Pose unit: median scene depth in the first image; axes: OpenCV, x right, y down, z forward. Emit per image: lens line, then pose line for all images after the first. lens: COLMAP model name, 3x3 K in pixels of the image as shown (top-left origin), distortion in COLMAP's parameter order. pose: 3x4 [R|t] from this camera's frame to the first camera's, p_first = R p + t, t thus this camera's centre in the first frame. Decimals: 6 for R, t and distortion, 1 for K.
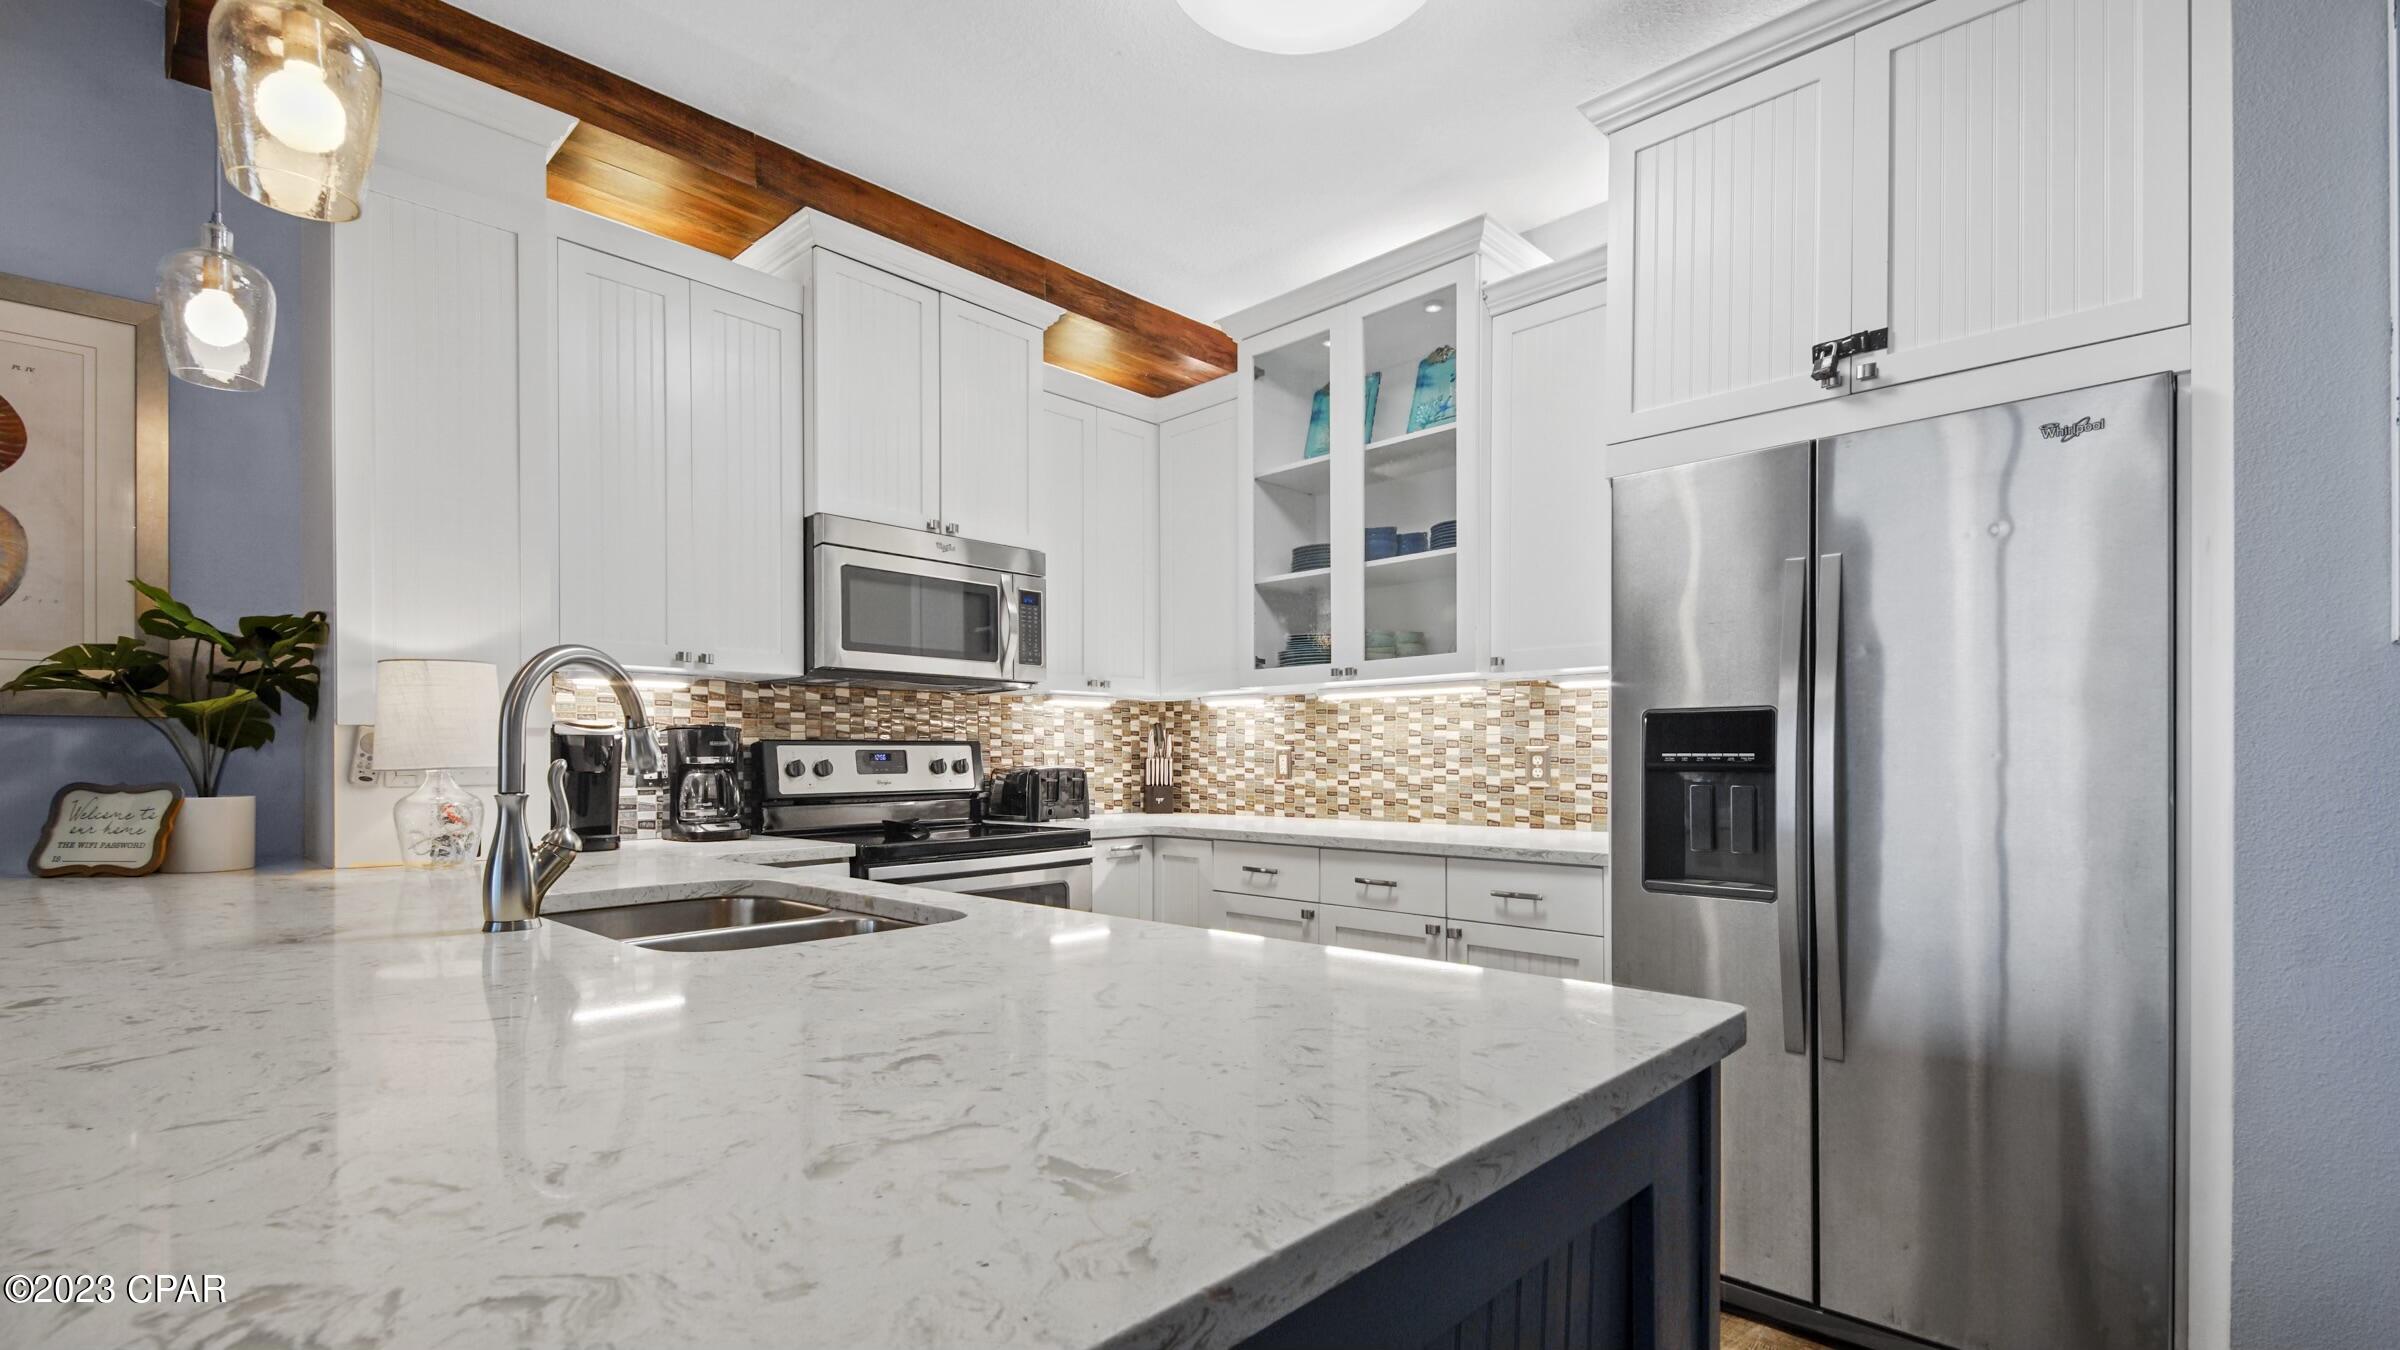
lens RADIAL K [[1073.6, 0, 1198.4], [0, 1073.6, 753.3], [0, 0, 1]] dist [0.038534, -0.022148]
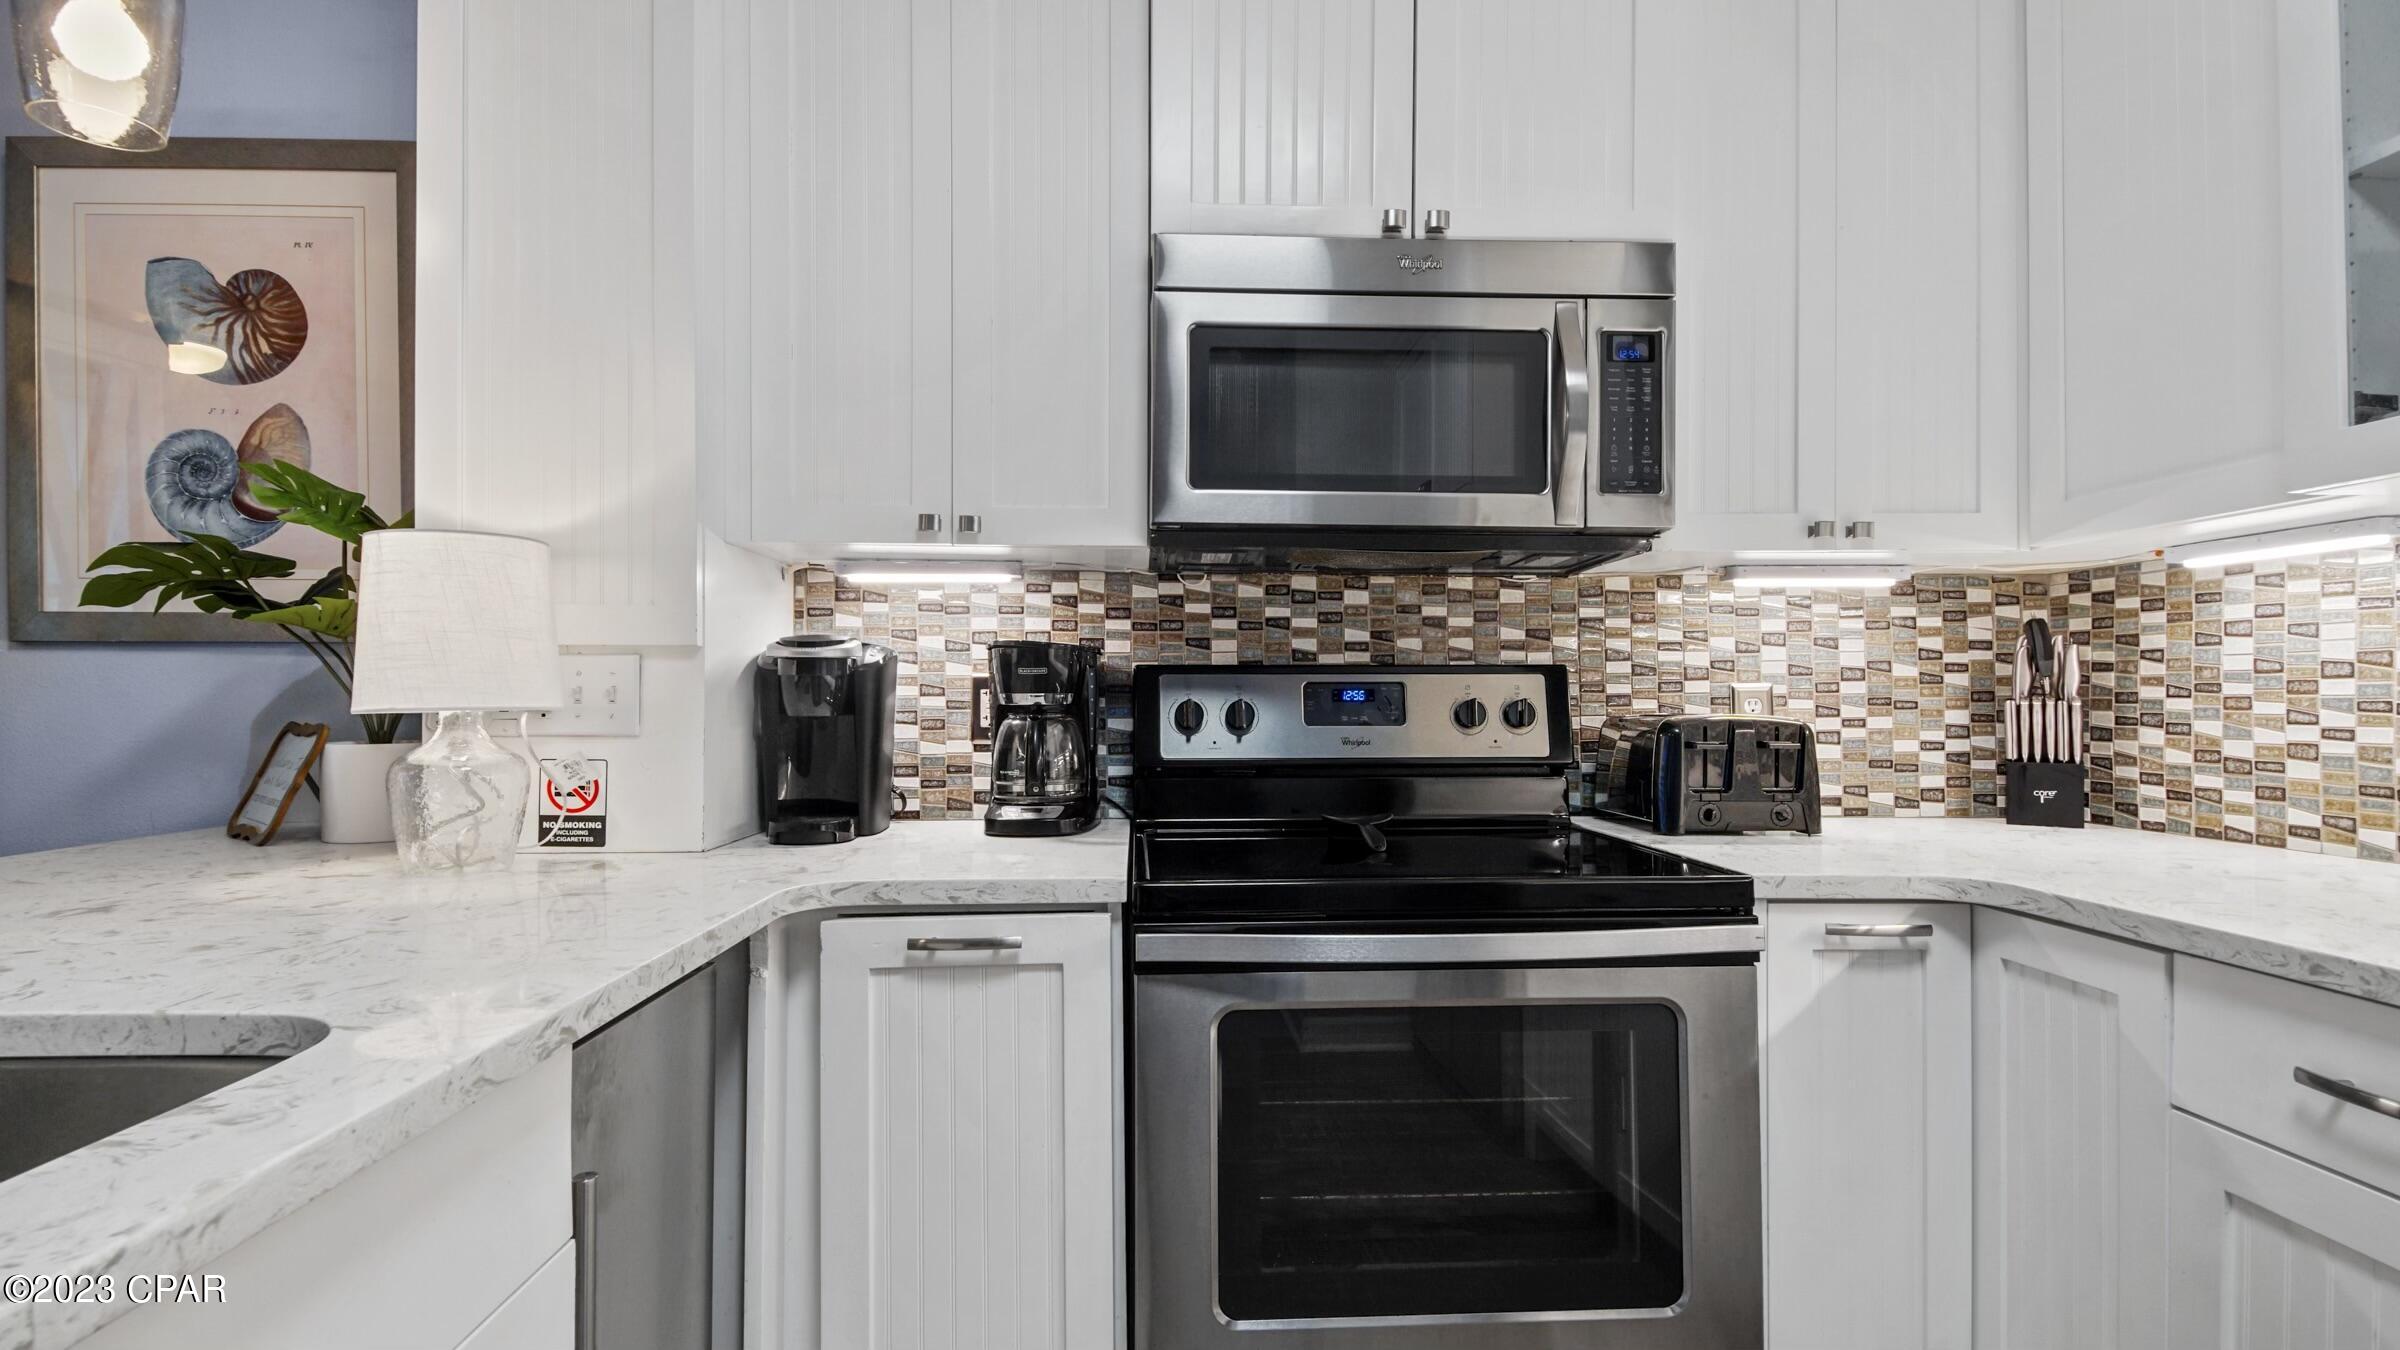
lens RADIAL K [[1080.3, 0, 1205.8], [0, 1080.3, 689.1], [0, 0, 1]] dist [0.039199, -0.024859]
pose [[0.725271, -0.001723, -0.688461, 0.027754], [-0.000429, 0.999996, -0.002955, 0.002017], [0.688463, 0.002439, 0.725267, 0.518875]]
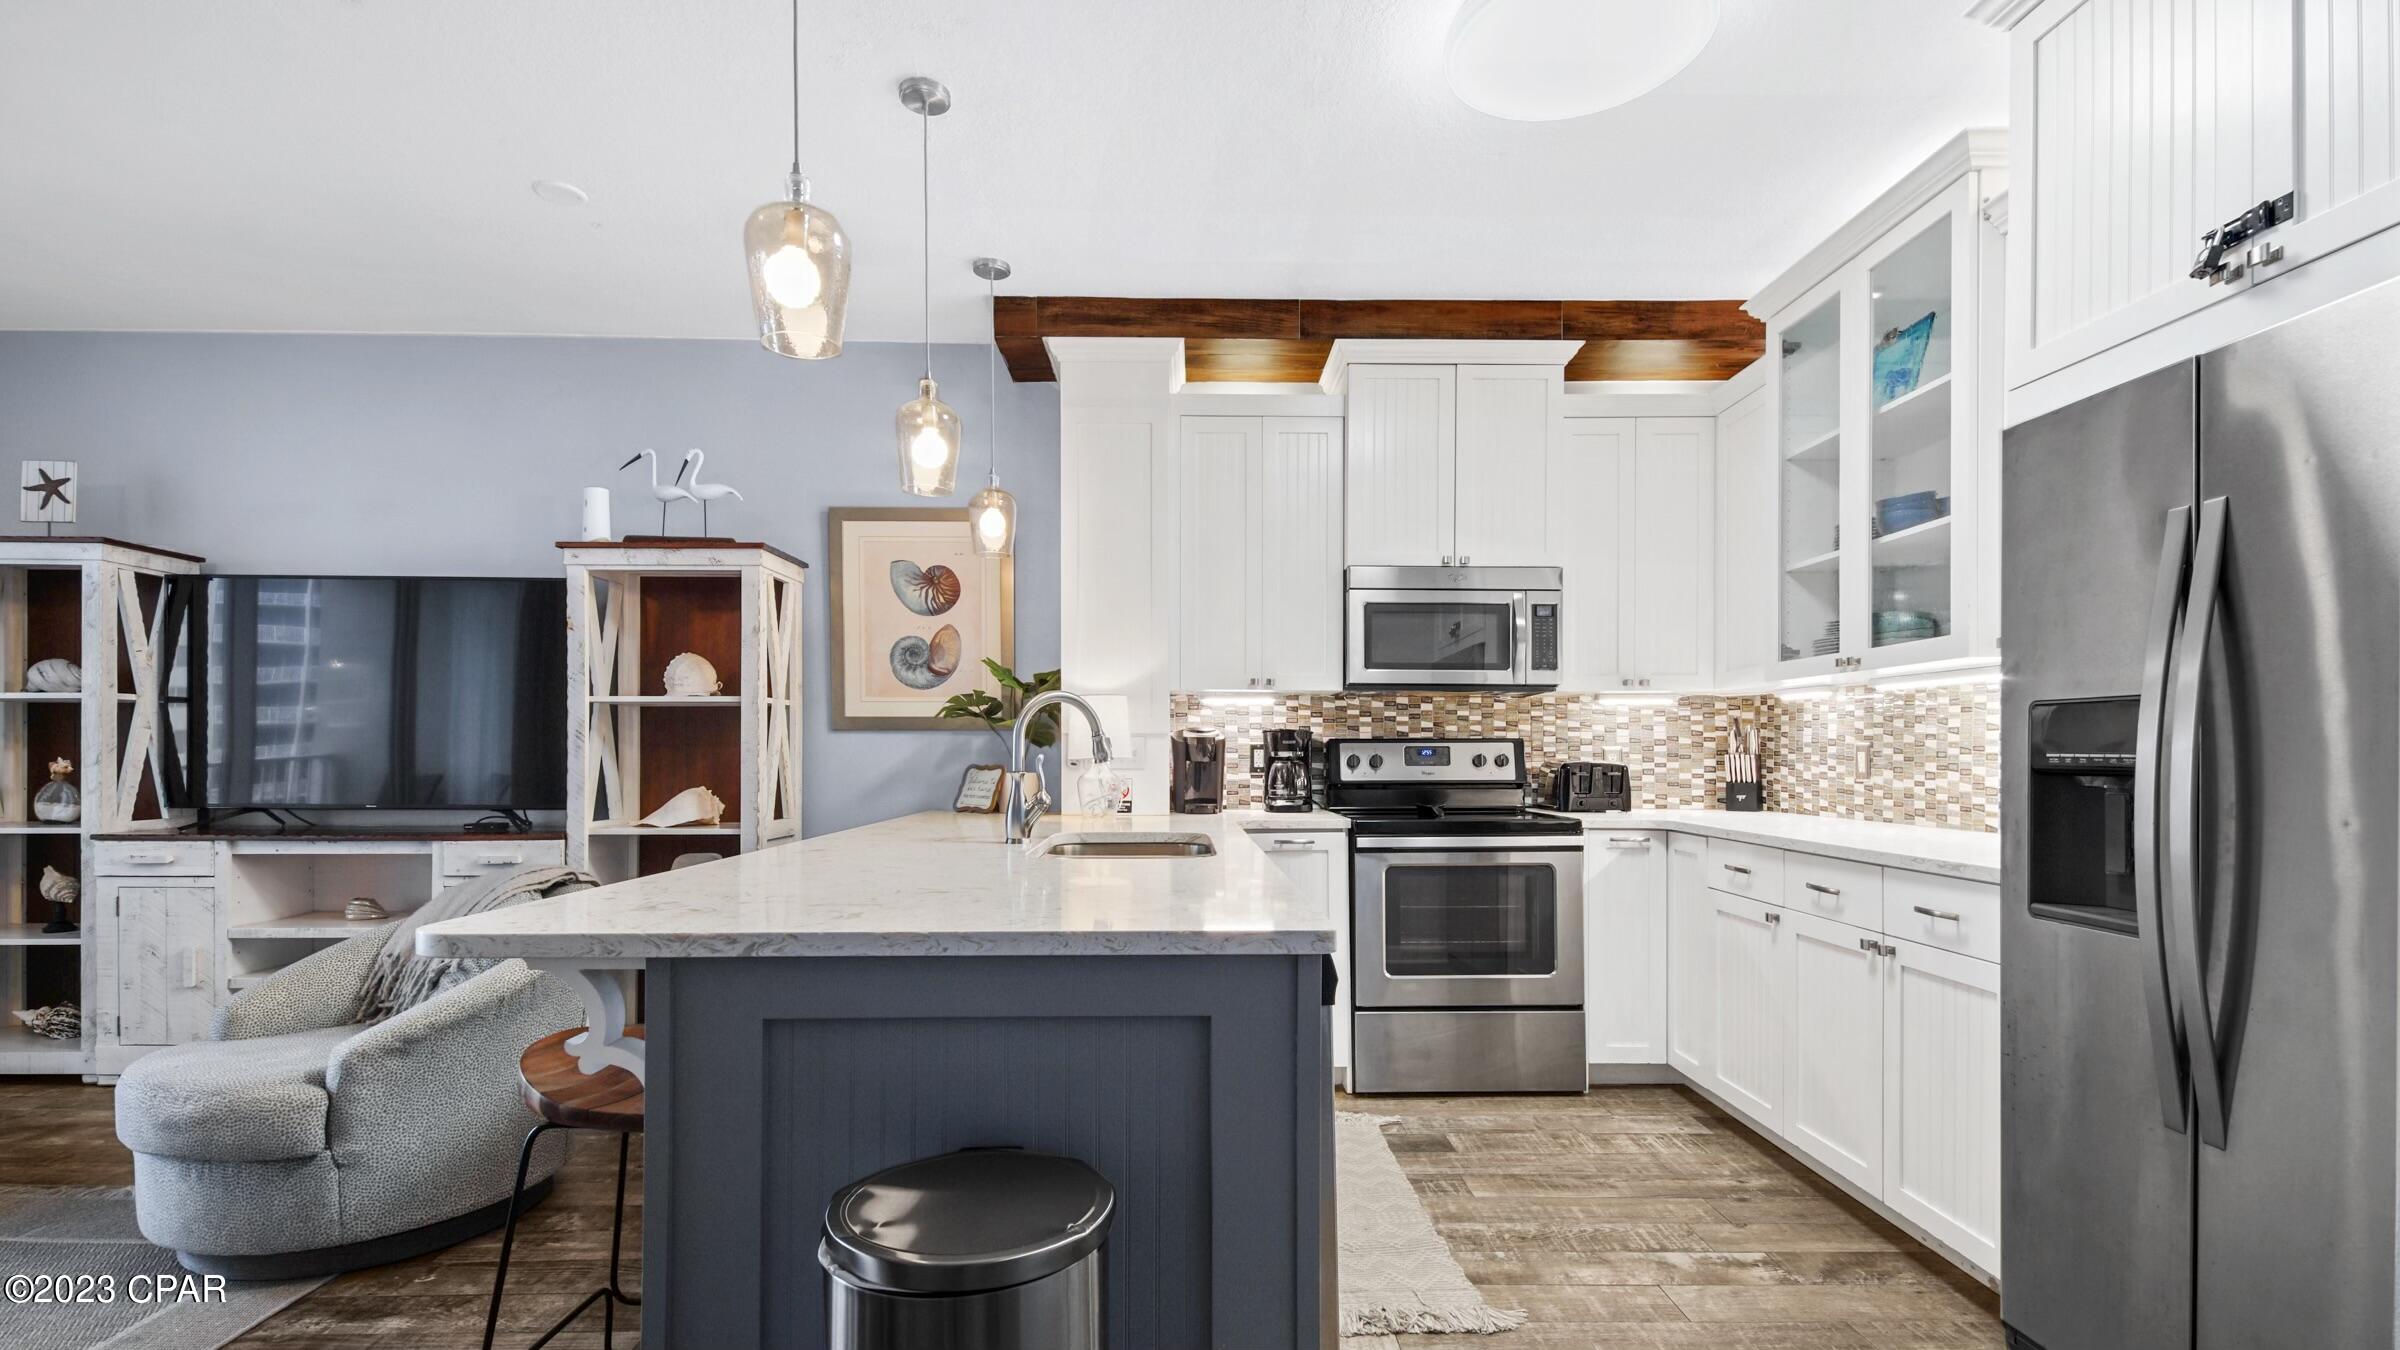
lens RADIAL K [[1073.6, 0, 1198.4], [0, 1073.6, 753.3], [0, 0, 1]] dist [0.038534, -0.022148]
pose [[0.705519, 0.005088, -0.708672, 0.365512], [-0.000109, 0.999975, 0.007071, -0.003750], [0.708691, -0.004912, 0.705502, -0.041608]]
